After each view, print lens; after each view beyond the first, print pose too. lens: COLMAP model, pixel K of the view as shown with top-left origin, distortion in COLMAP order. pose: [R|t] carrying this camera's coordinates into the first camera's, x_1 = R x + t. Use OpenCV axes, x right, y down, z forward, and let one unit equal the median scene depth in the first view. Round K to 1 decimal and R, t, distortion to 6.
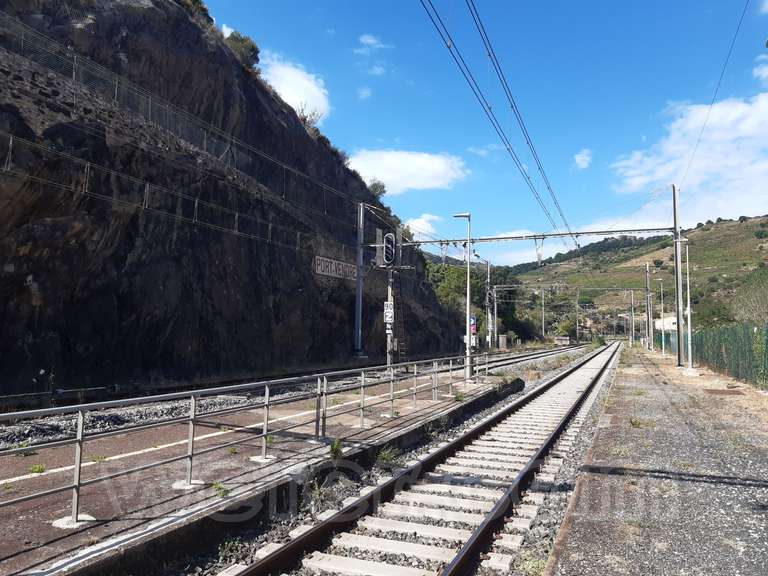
lens RADIAL K [[603.1, 0, 379.6], [0, 603.1, 286.5], [0, 0, 1]] dist [0.060956, -0.099775]
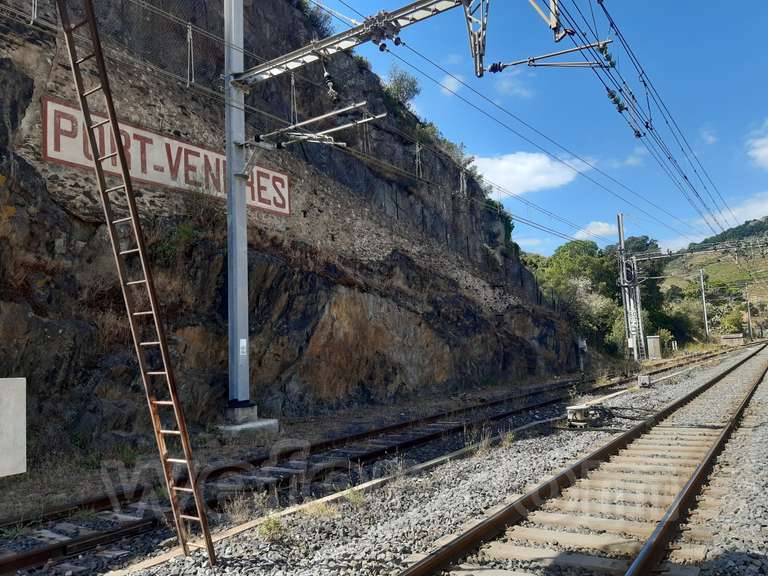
lens RADIAL K [[609.5, 0, 384.0], [0, 609.5, 288.0], [0, 0, 1]] dist [0.071904, -0.155877]
pose [[0.981167, -0.080978, -0.175367, 0.034056], [0.076971, 0.996596, -0.029540, 0.020357], [0.177162, 0.015485, 0.984060, 0.234313]]
